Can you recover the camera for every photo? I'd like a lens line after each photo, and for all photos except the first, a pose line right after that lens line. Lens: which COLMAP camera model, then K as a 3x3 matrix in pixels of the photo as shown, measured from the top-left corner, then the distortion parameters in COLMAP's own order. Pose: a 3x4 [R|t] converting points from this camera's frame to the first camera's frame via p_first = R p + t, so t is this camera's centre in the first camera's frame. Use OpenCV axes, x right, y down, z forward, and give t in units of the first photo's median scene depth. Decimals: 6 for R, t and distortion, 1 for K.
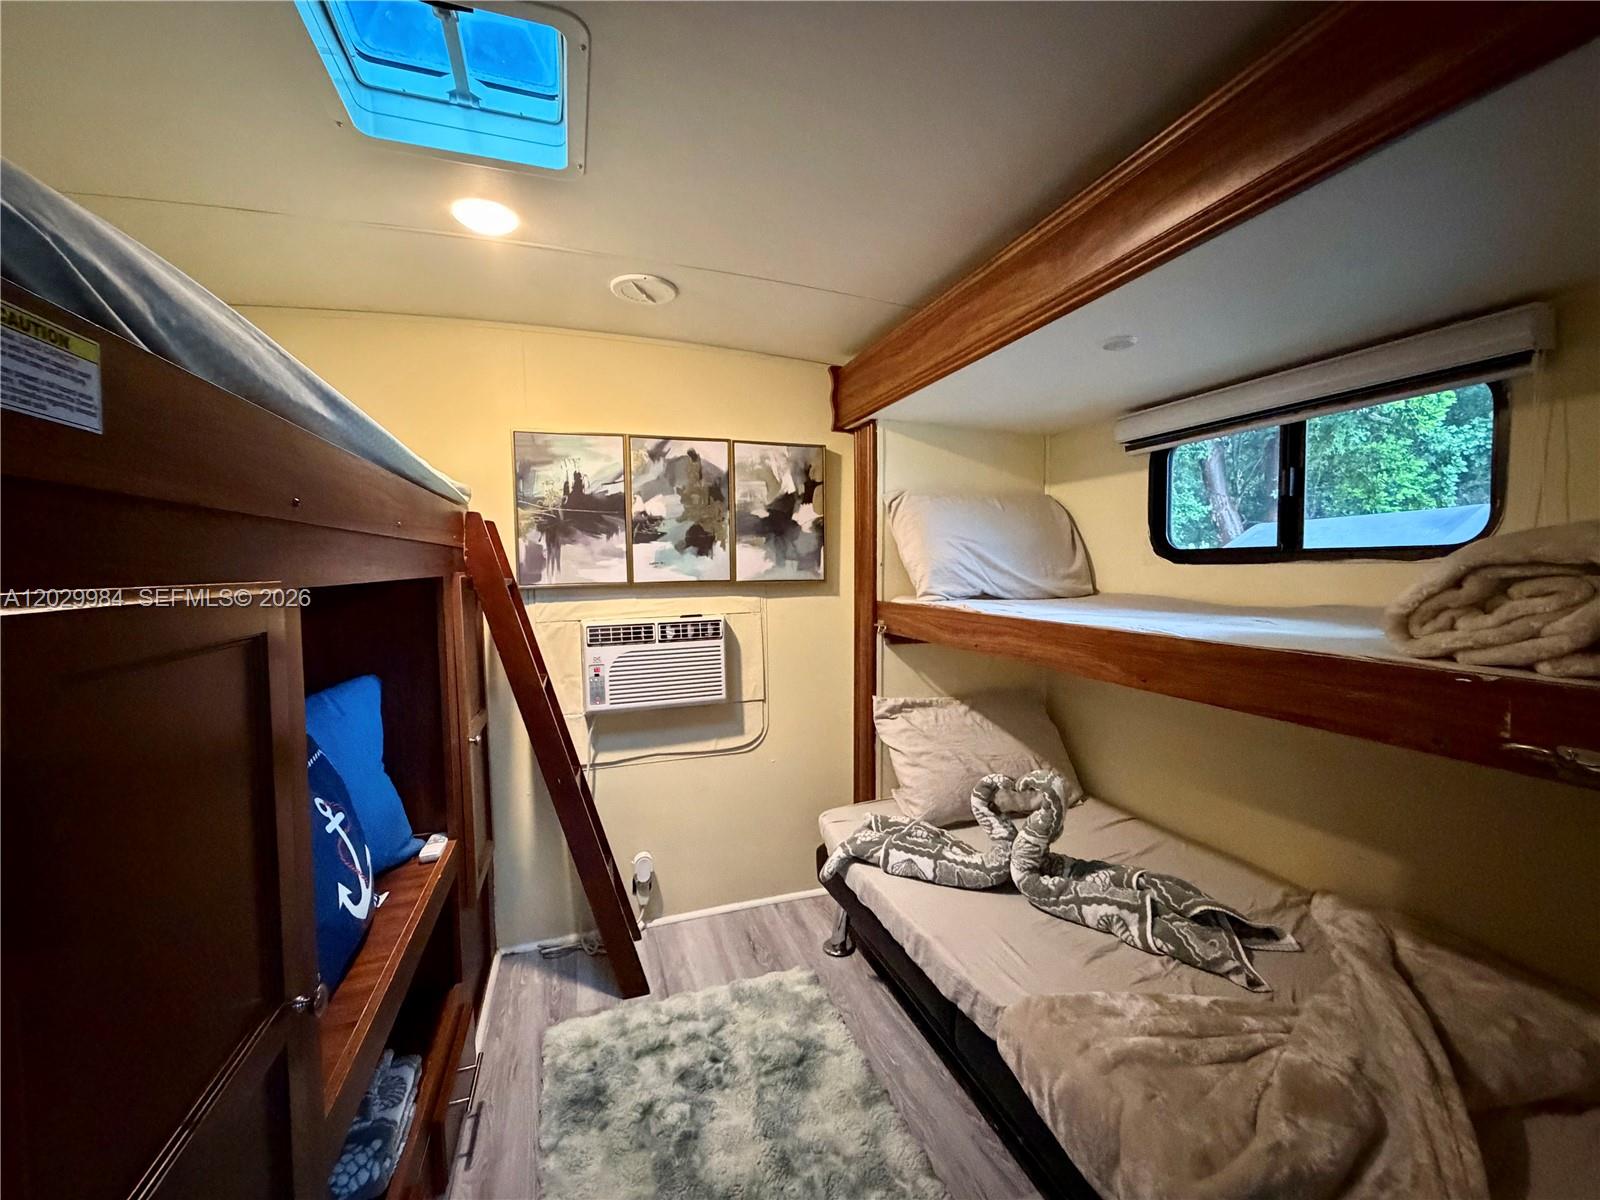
lens RADIAL K [[640.9, 0, 798.6], [0, 640.9, 601.0], [0, 0, 1]] dist [0.006794, -0.000290]
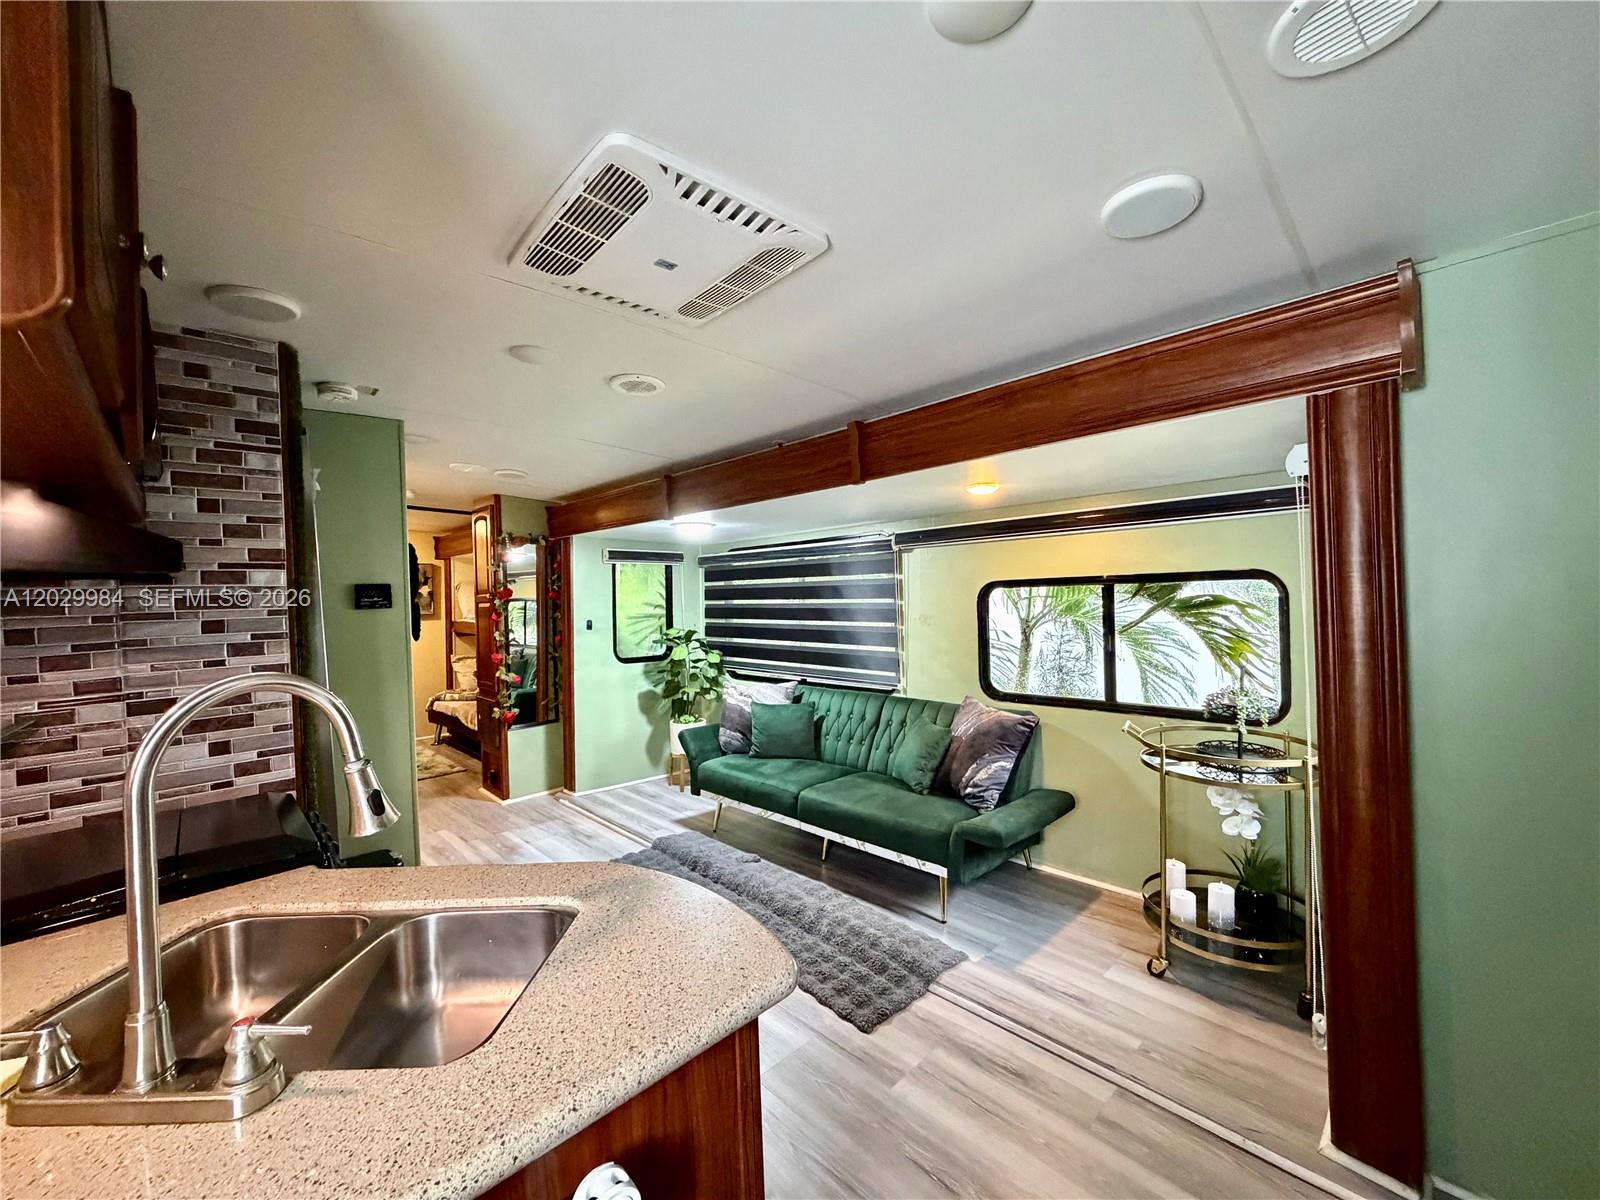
lens RADIAL K [[640.9, 0, 796.5], [0, 640.9, 595.4], [0, 0, 1]] dist [0.006794, -0.000290]
pose [[0.906421, -0.009897, 0.422260, 0.308429], [0.034835, 0.998071, -0.051383, 0.087292], [-0.420937, 0.061284, 0.905017, -2.242795]]
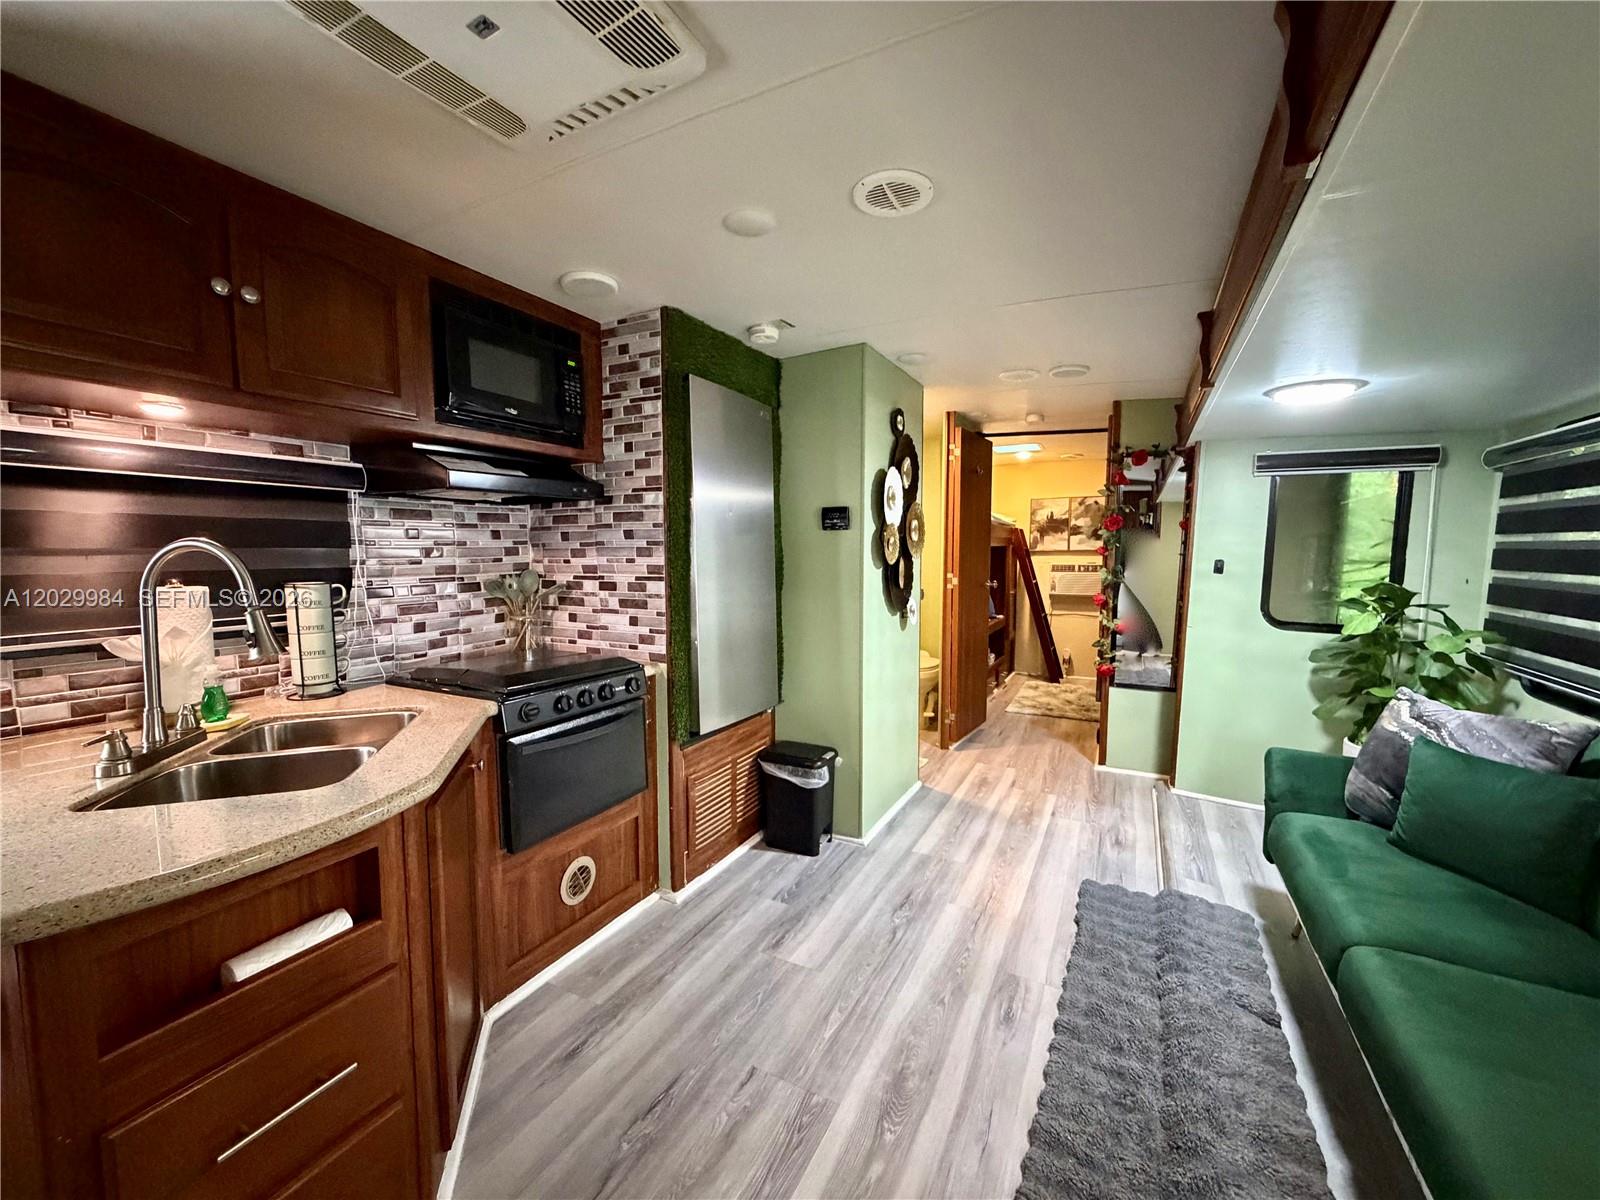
lens RADIAL K [[640.9, 0, 794.8], [0, 640.9, 596.2], [0, 0, 1]] dist [0.006794, -0.000290]
pose [[0.680797, 0.070089, -0.729111, 0.981388], [-0.051000, 0.997531, 0.048272, 0.098189], [0.730694, 0.004321, 0.682691, -1.783360]]
